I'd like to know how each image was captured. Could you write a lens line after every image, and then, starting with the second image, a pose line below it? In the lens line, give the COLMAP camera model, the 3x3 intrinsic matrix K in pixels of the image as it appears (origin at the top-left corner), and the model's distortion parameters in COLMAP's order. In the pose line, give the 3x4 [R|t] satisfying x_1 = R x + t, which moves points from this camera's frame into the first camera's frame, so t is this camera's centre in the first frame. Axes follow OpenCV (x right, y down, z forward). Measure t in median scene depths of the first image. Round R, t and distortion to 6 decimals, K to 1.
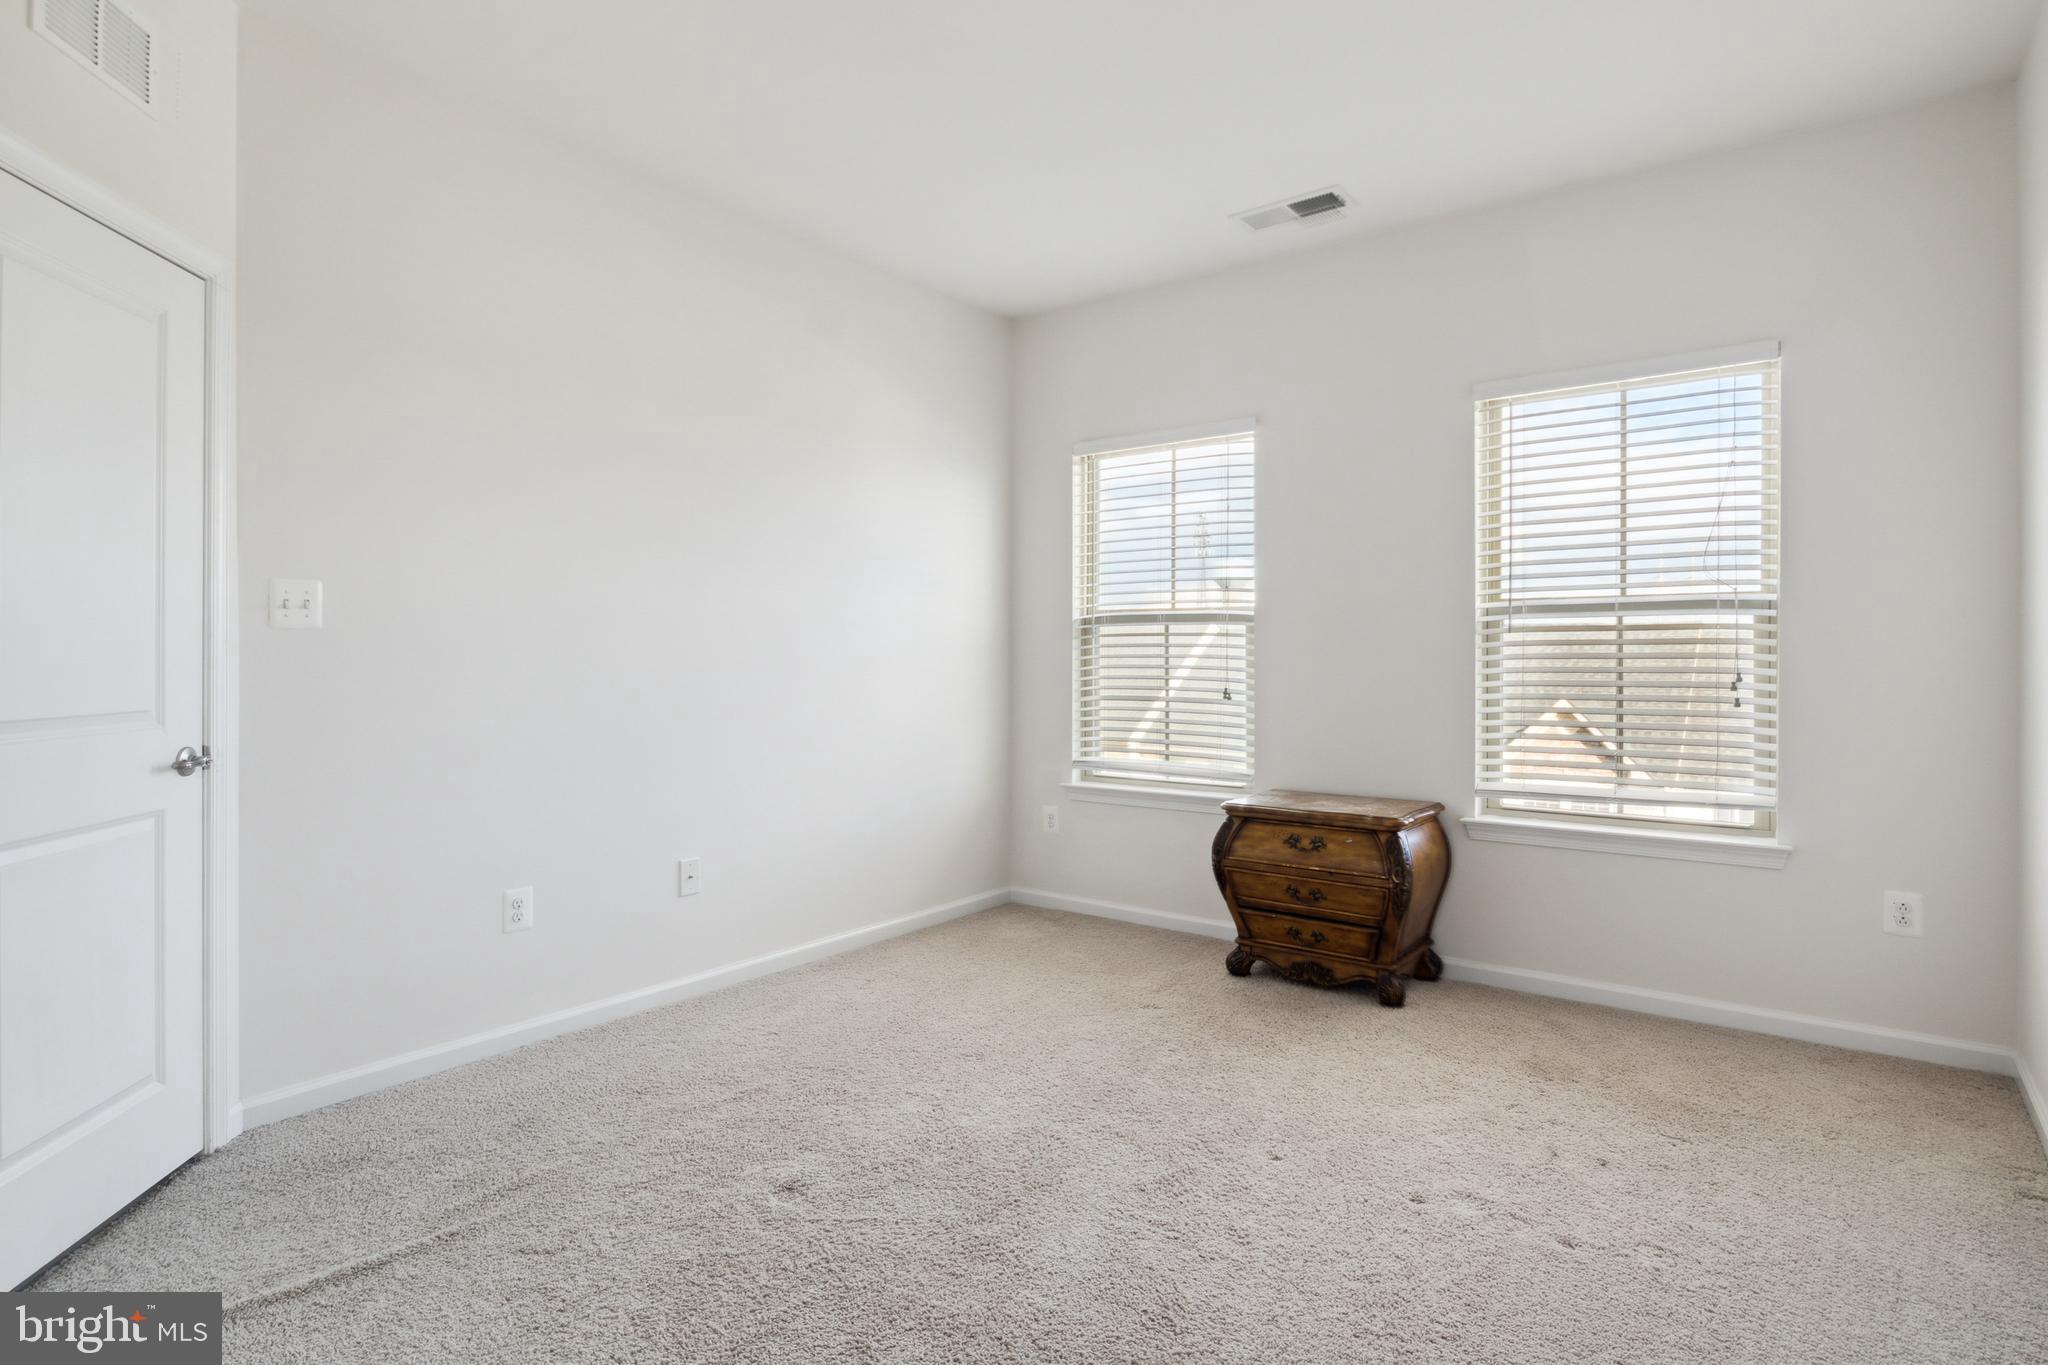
lens RADIAL K [[1072.0, 0, 1022.6], [0, 1072.0, 684.7], [0, 0, 1]] dist [0.026732, 0.000162]
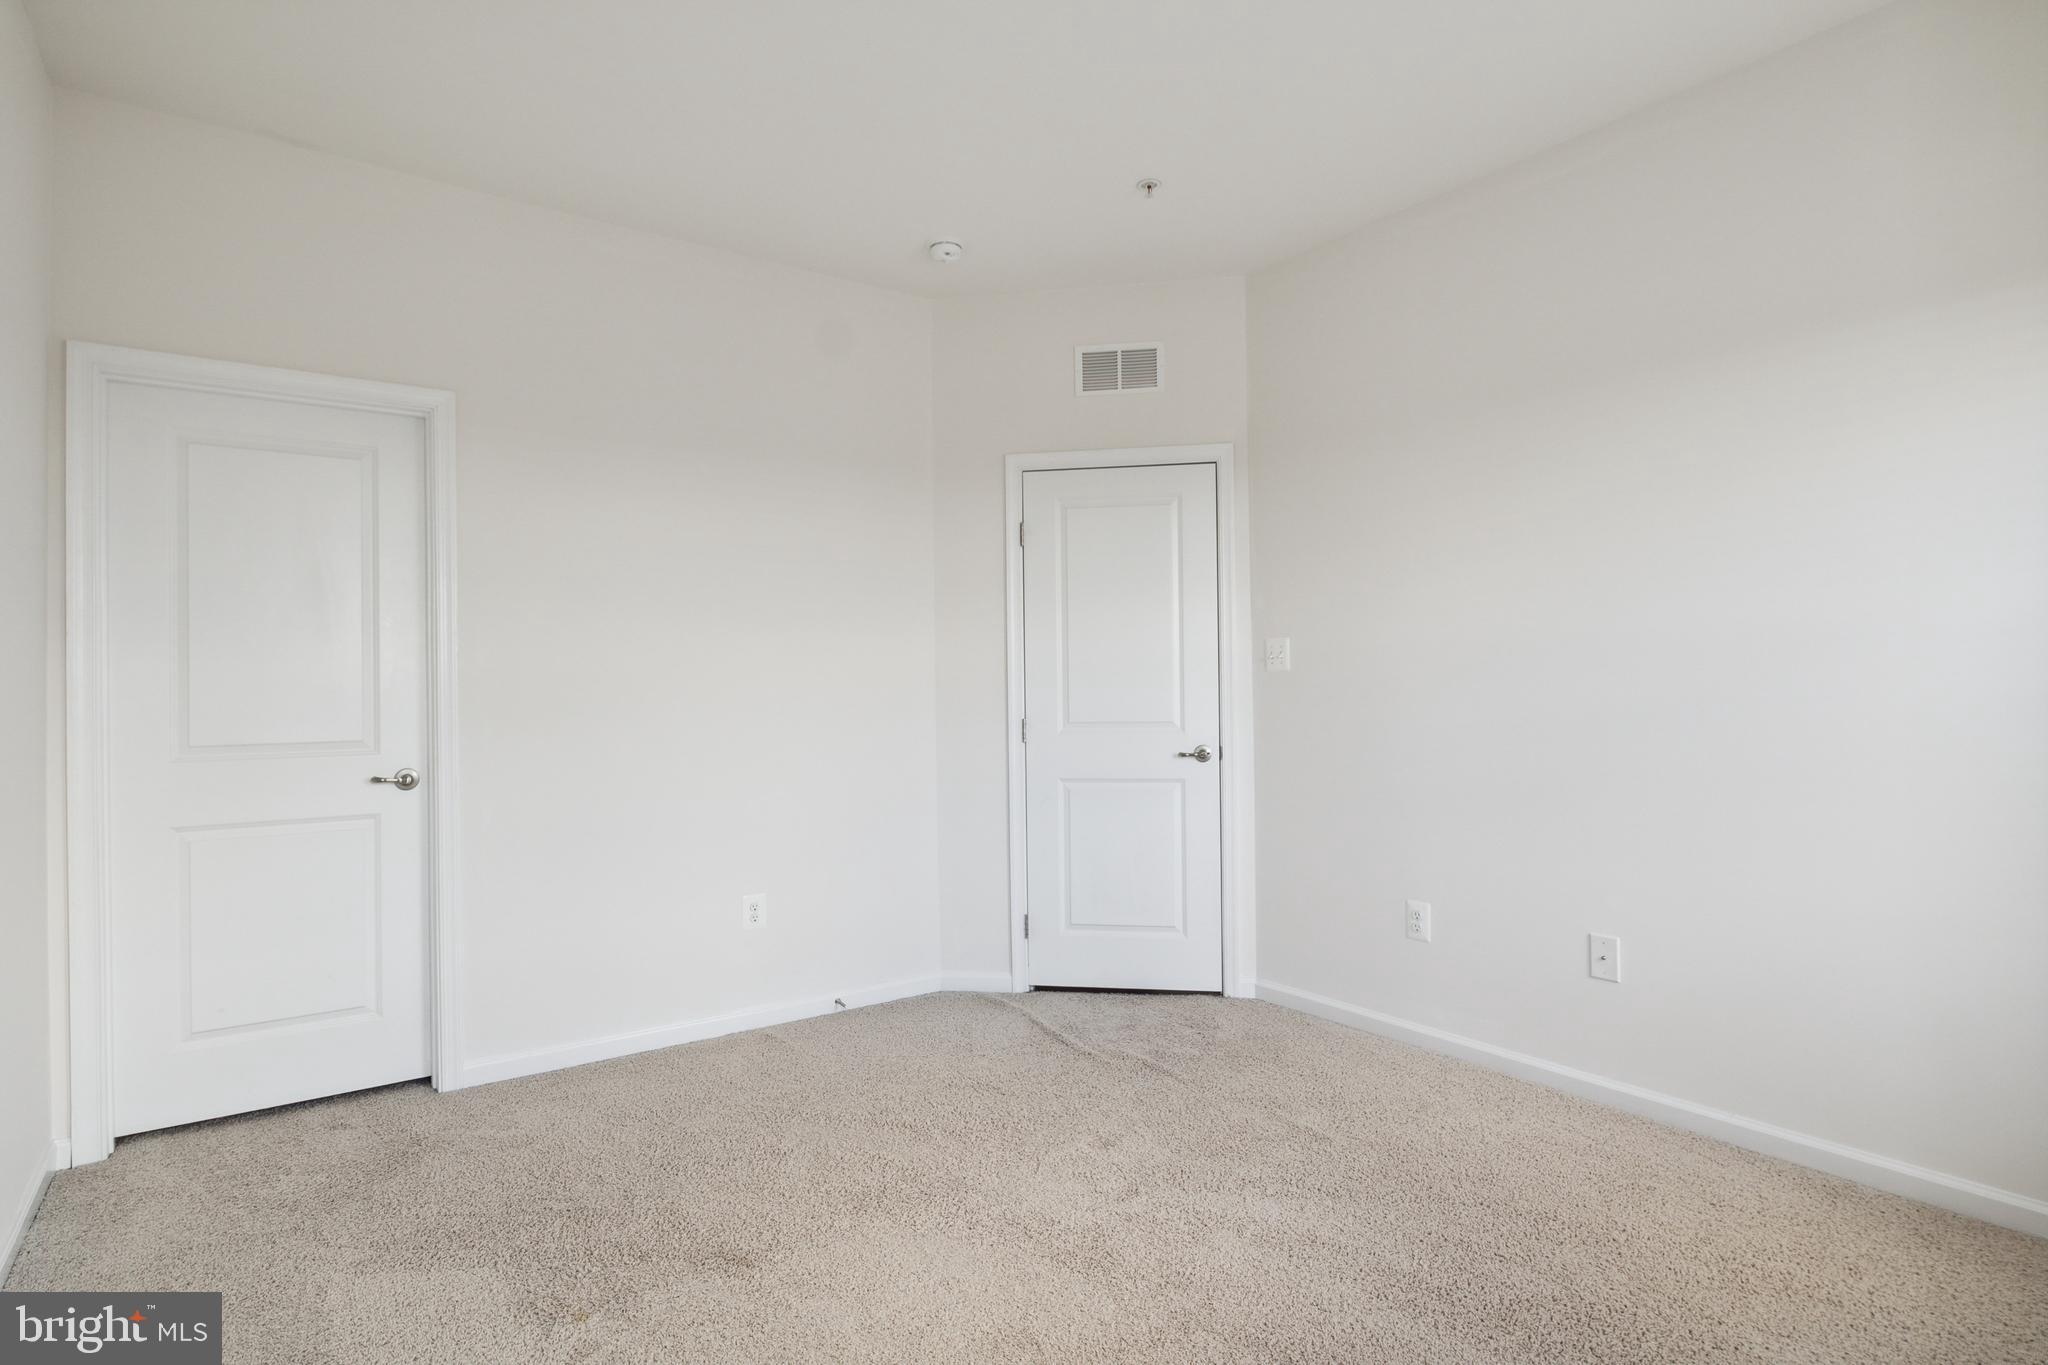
lens RADIAL K [[1072.0, 0, 1030.2], [0, 1072.0, 693.6], [0, 0, 1]] dist [0.026732, 0.000162]
pose [[-0.267319, 0.006489, -0.963586, 0.700599], [-0.022635, 0.999659, 0.013011, -0.029061], [0.963342, 0.025289, -0.267081, 0.914058]]
